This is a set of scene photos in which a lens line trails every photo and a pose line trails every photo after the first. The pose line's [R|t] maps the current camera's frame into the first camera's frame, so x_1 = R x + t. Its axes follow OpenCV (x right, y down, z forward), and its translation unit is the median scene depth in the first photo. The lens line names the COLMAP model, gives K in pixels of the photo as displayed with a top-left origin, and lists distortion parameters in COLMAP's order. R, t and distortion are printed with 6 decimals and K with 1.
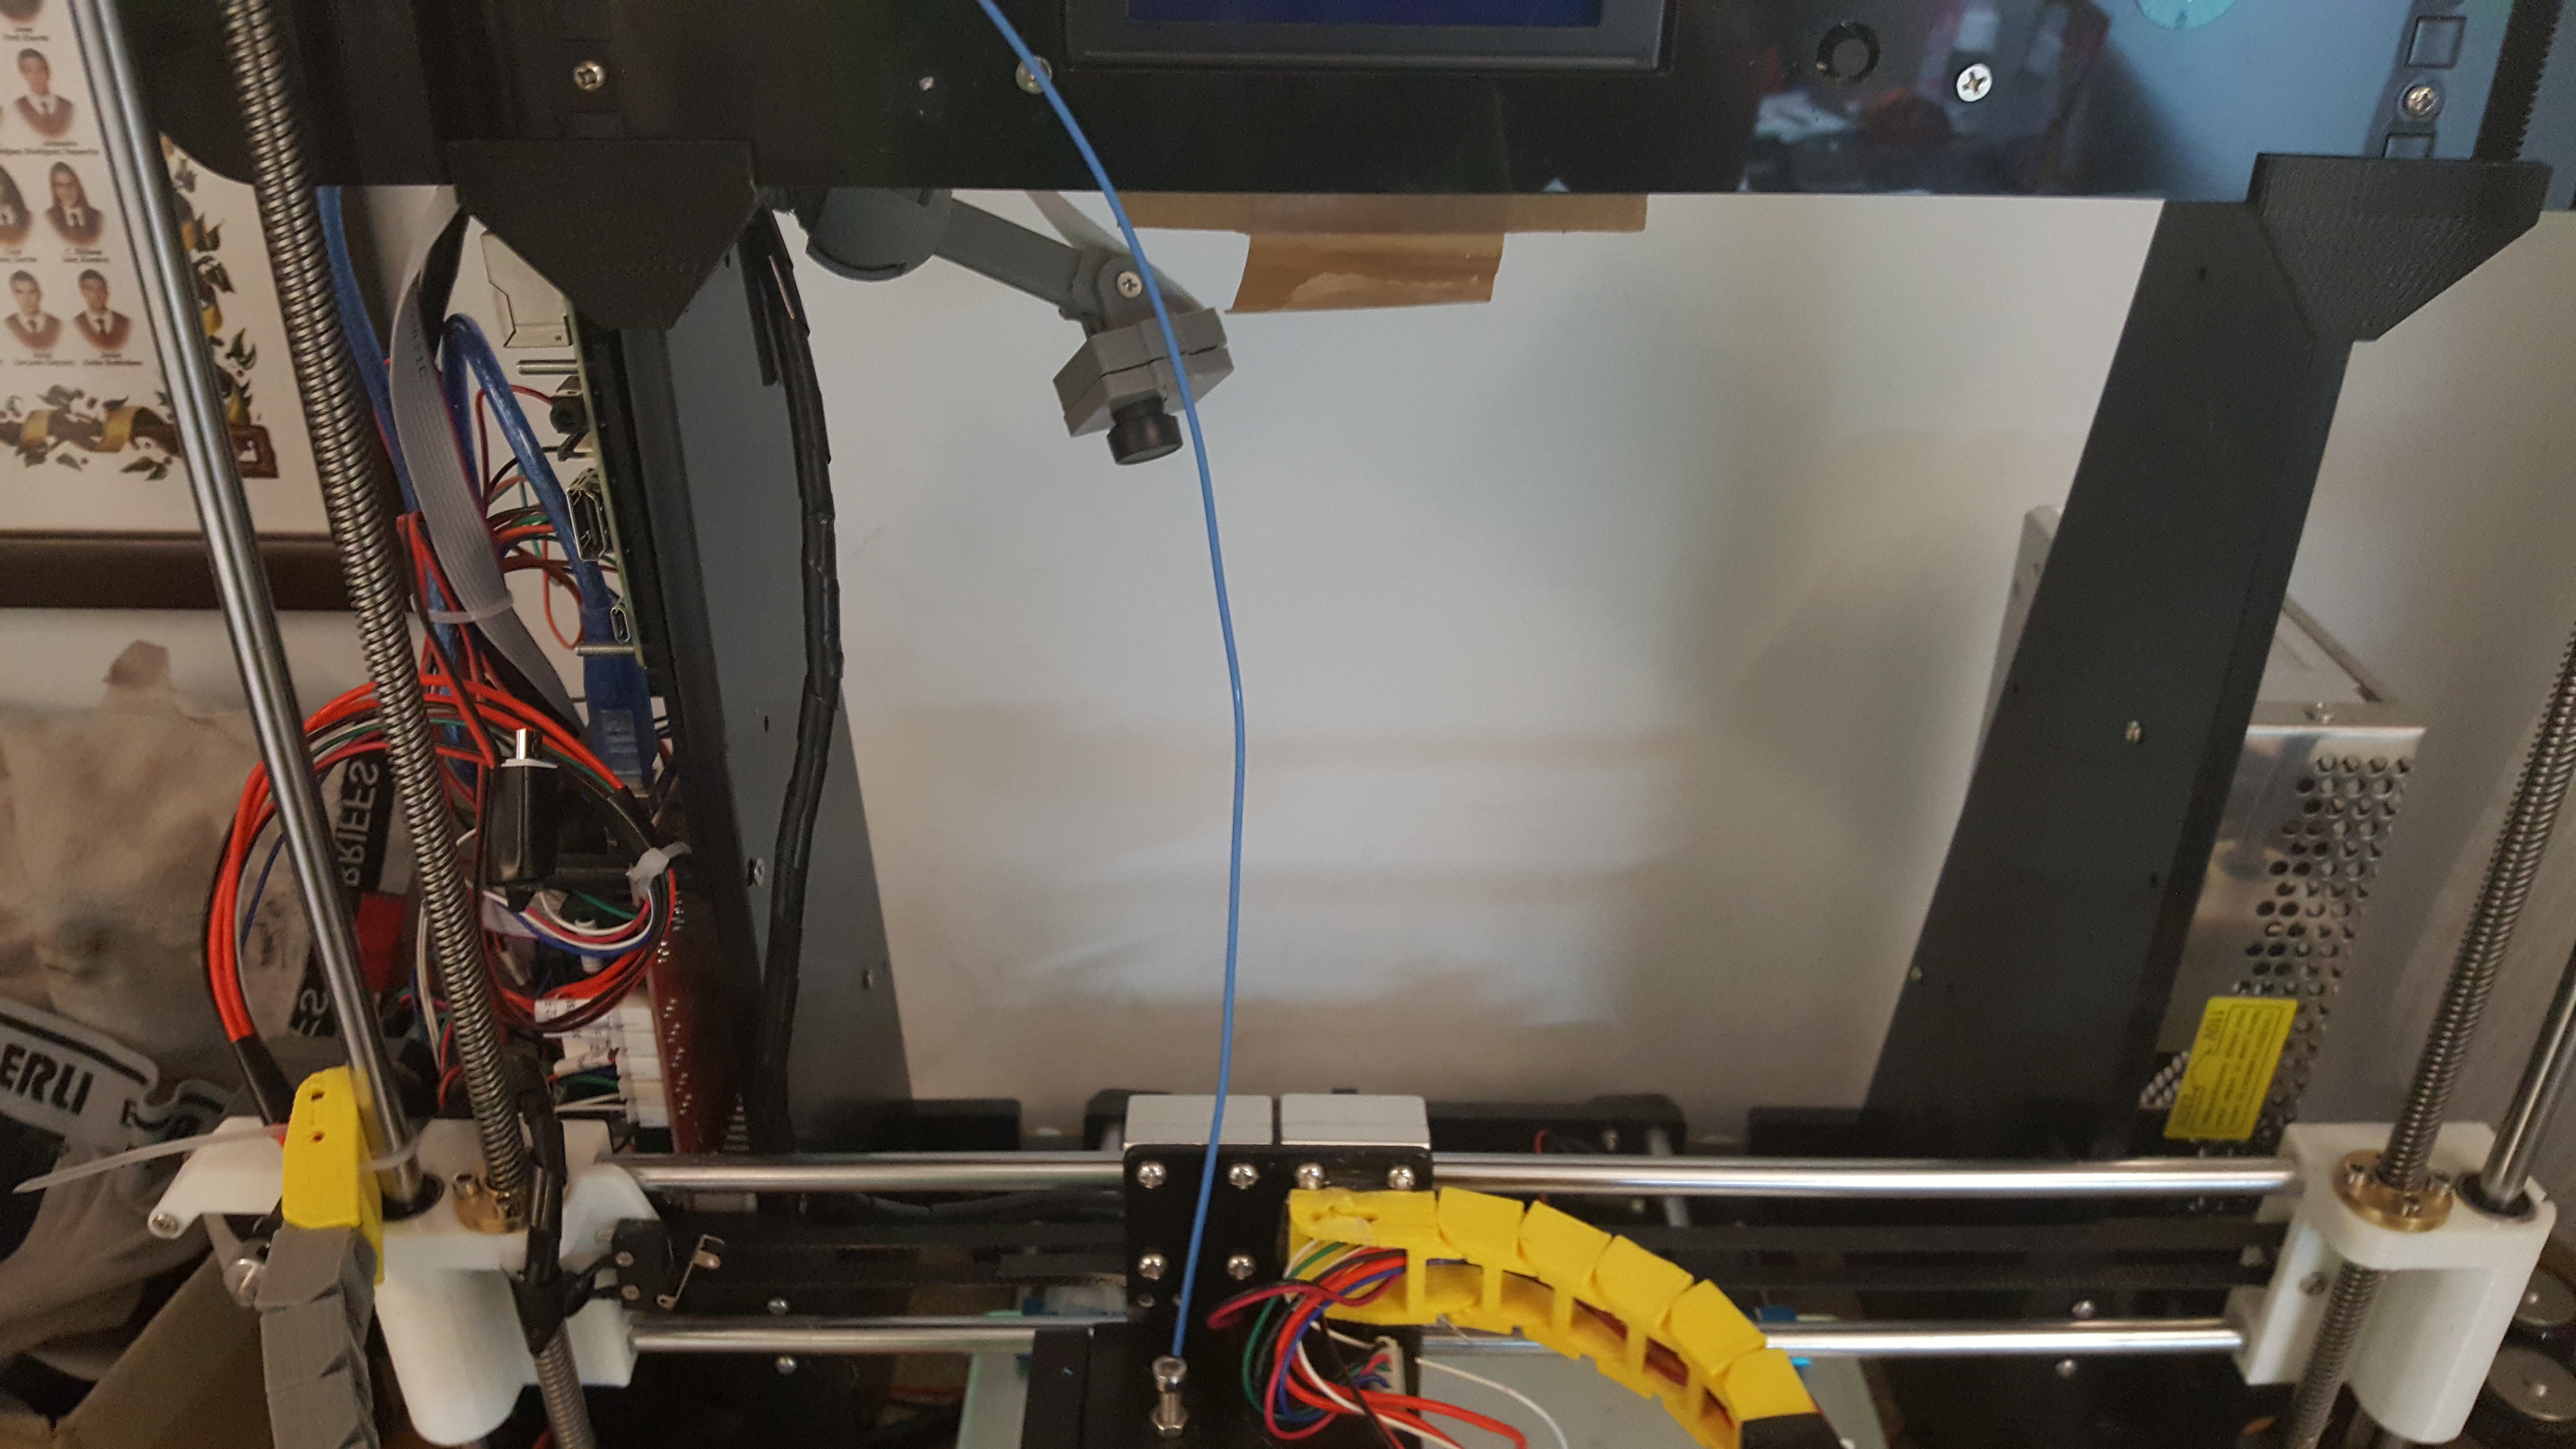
lens RADIAL K [[2001.3, 0, 1280.8], [0, 2001.3, 737.2], [0, 0, 1]] dist [-0.094856, 0.019738]
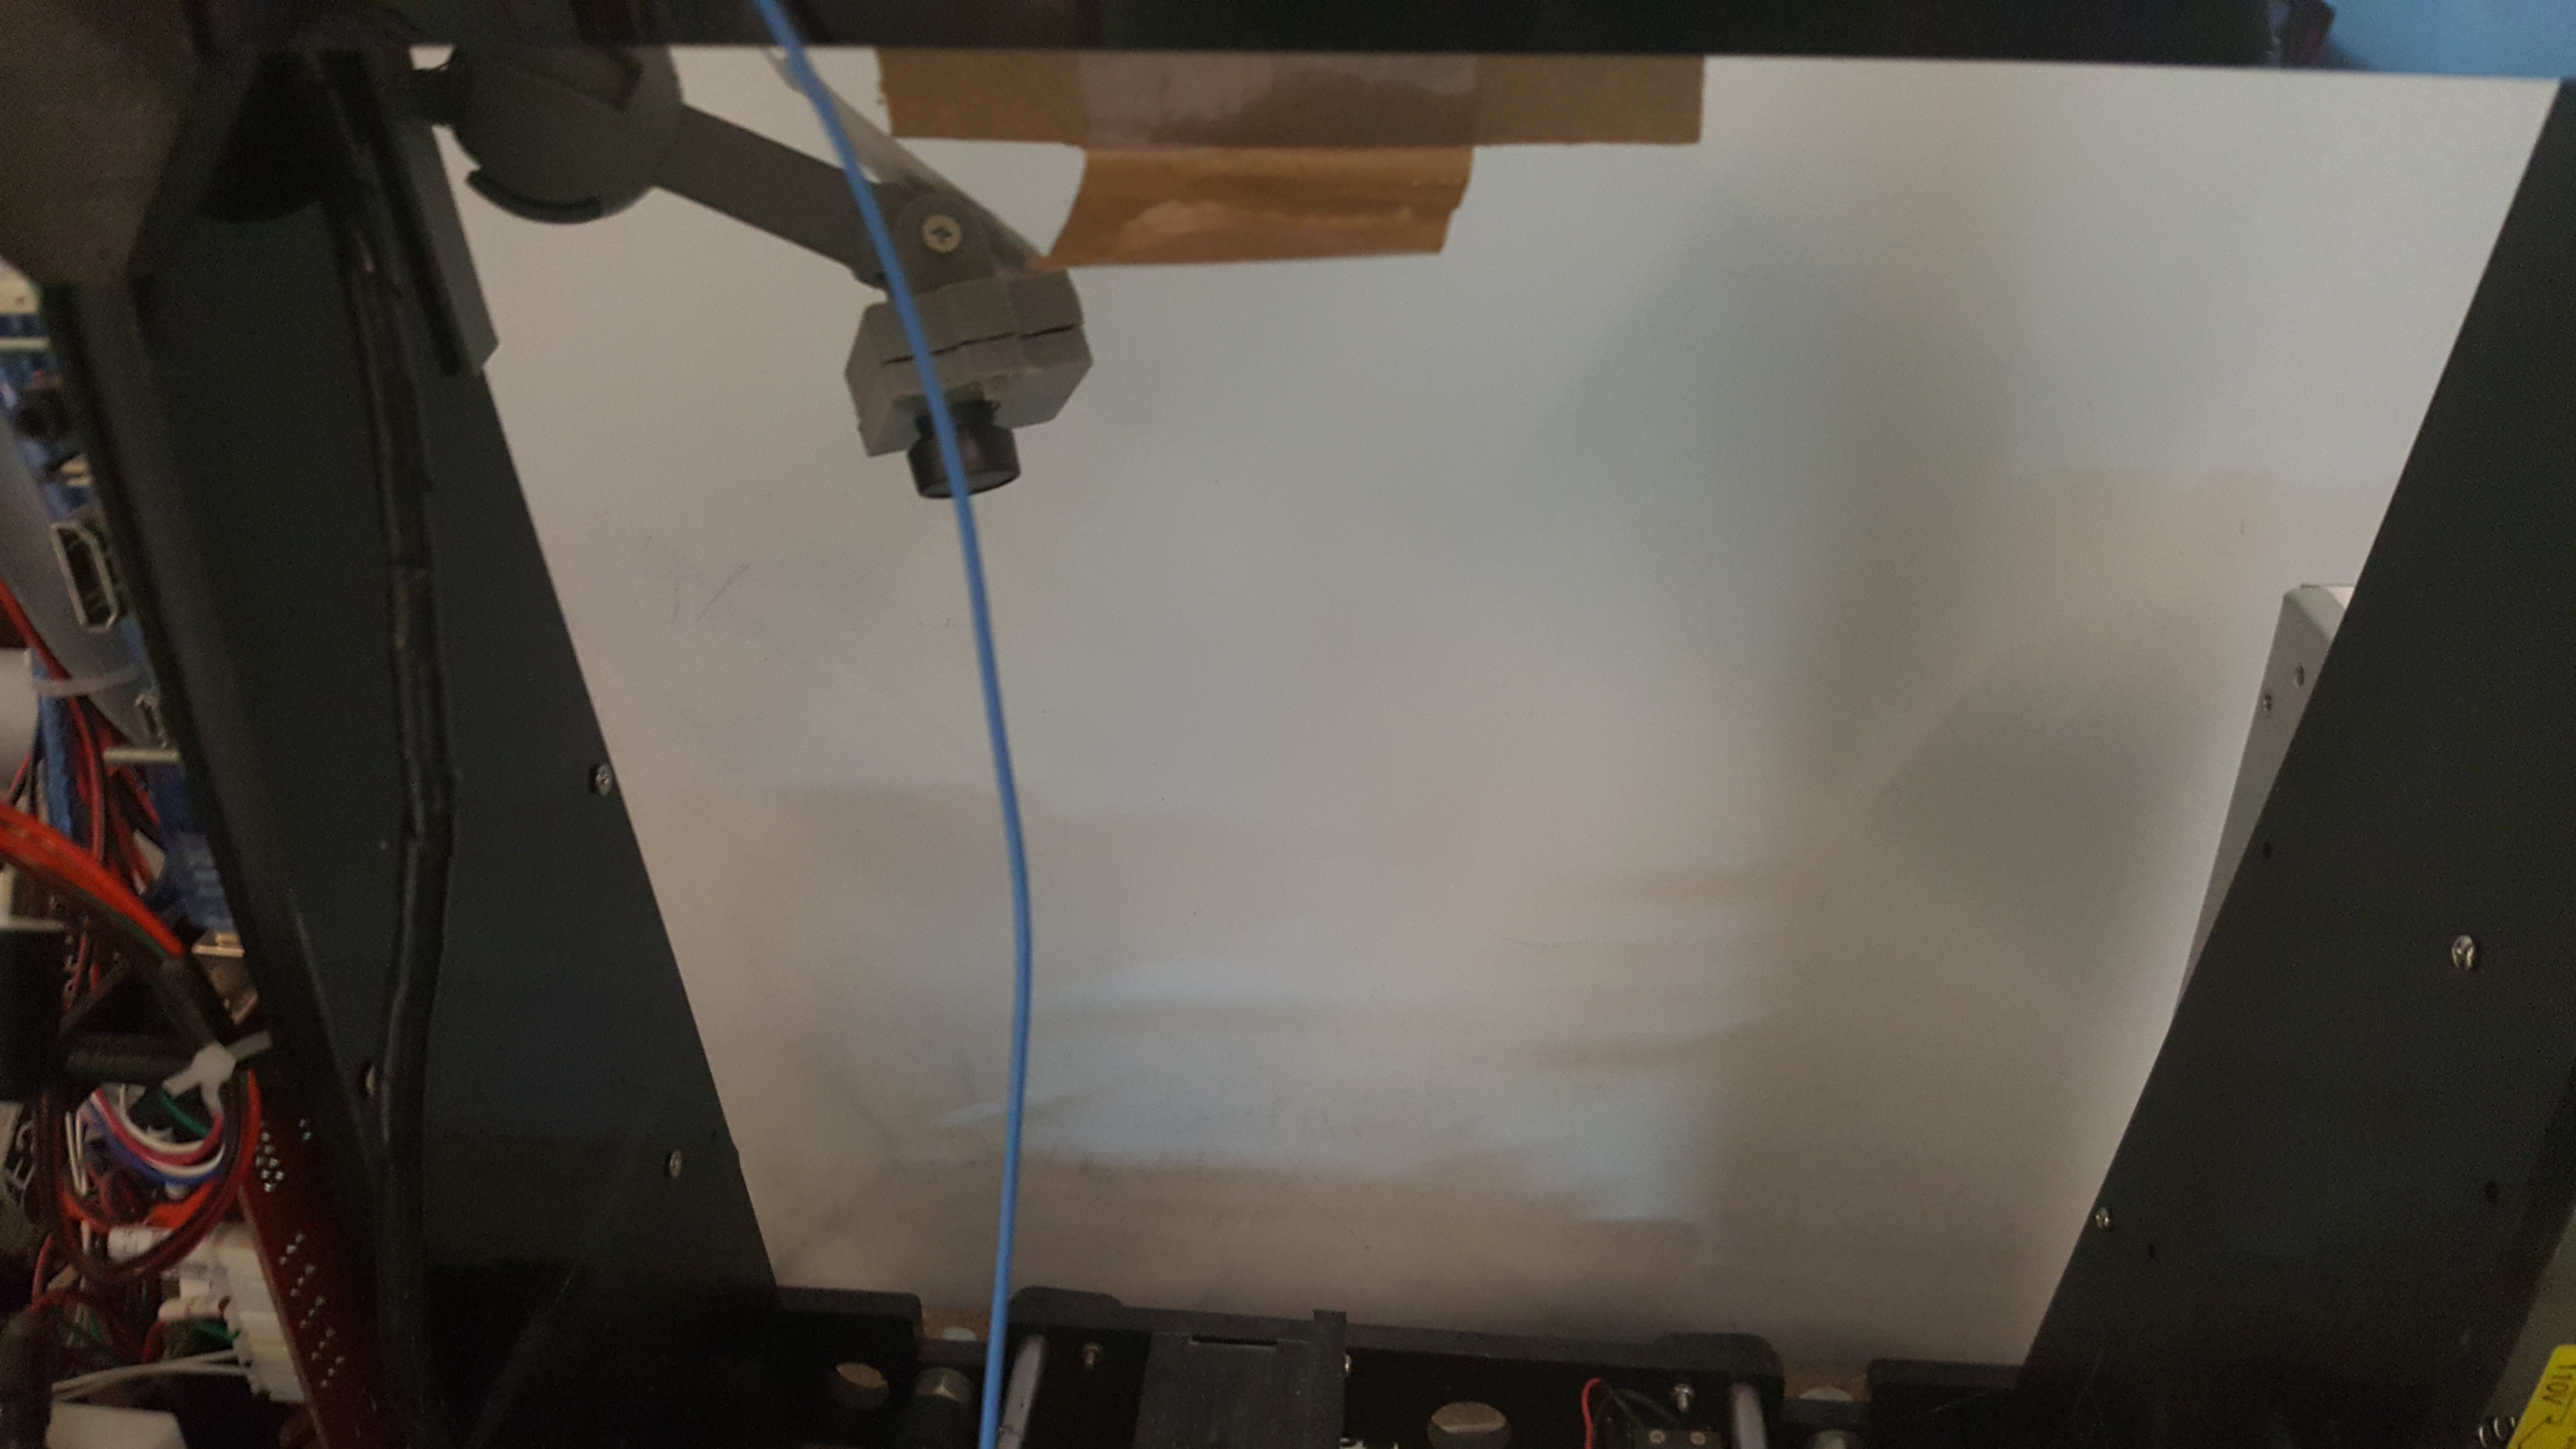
lens RADIAL K [[2001.3, 0, 1289.7], [0, 2001.3, 716.1], [0, 0, 1]] dist [-0.094856, 0.019738]
pose [[0.996234, 0.032938, -0.080201, 0.099005], [-0.034358, 0.999275, -0.016393, -0.055823], [0.079602, 0.019087, 0.996644, 0.336365]]
